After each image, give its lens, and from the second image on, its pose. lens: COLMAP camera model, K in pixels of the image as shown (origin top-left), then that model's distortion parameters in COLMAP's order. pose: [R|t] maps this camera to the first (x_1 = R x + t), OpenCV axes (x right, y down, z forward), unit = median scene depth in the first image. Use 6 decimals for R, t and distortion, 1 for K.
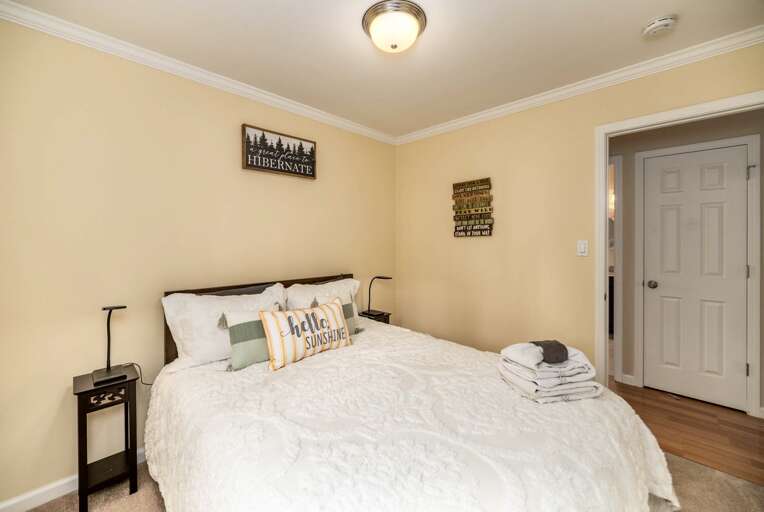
lens RADIAL K [[315.2, 0, 383.3], [0, 315.2, 236.7], [0, 0, 1]] dist [0.025618, 0.000037]
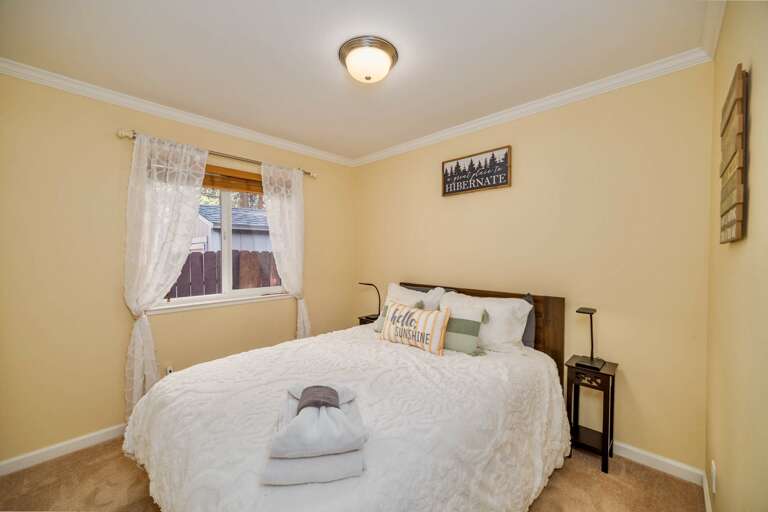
lens RADIAL K [[297.3, 0, 384.0], [0, 297.3, 256.0], [0, 0, 1]] dist [-0.000199, 0.000135]
pose [[0.011764, 0.021977, -0.999689, 0.710641], [0.014893, 0.999644, 0.022151, -0.002973], [0.999820, -0.015149, 0.011432, 0.678416]]
